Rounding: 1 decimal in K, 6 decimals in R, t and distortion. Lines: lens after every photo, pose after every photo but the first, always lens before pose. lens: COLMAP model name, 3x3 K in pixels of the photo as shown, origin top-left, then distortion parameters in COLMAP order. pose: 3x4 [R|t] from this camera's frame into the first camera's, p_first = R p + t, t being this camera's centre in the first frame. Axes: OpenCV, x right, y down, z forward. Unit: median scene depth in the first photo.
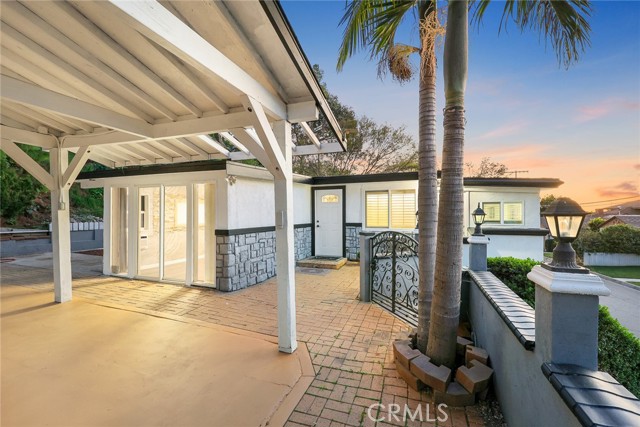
lens RADIAL K [[258.5, 0, 320.7], [0, 258.5, 214.4], [0, 0, 1]] dist [-0.000375, -0.000024]
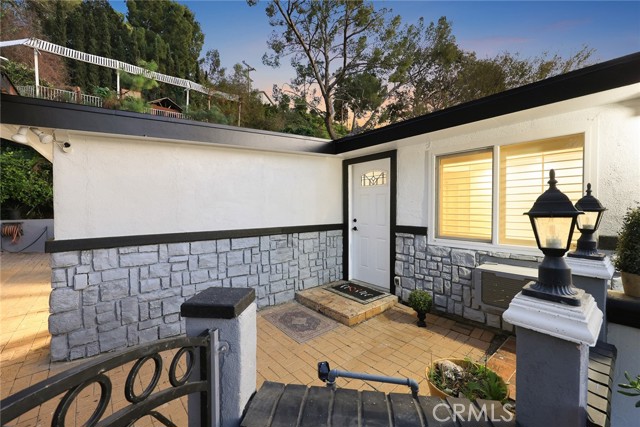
lens RADIAL K [[258.5, 0, 321.3], [0, 258.5, 214.3], [0, 0, 1]] dist [-0.000375, -0.000024]
pose [[0.873196, 0.010752, -0.487250, 0.216881], [0.004057, 0.999562, 0.029328, -0.003509], [0.487352, -0.027586, 0.872770, 0.509279]]
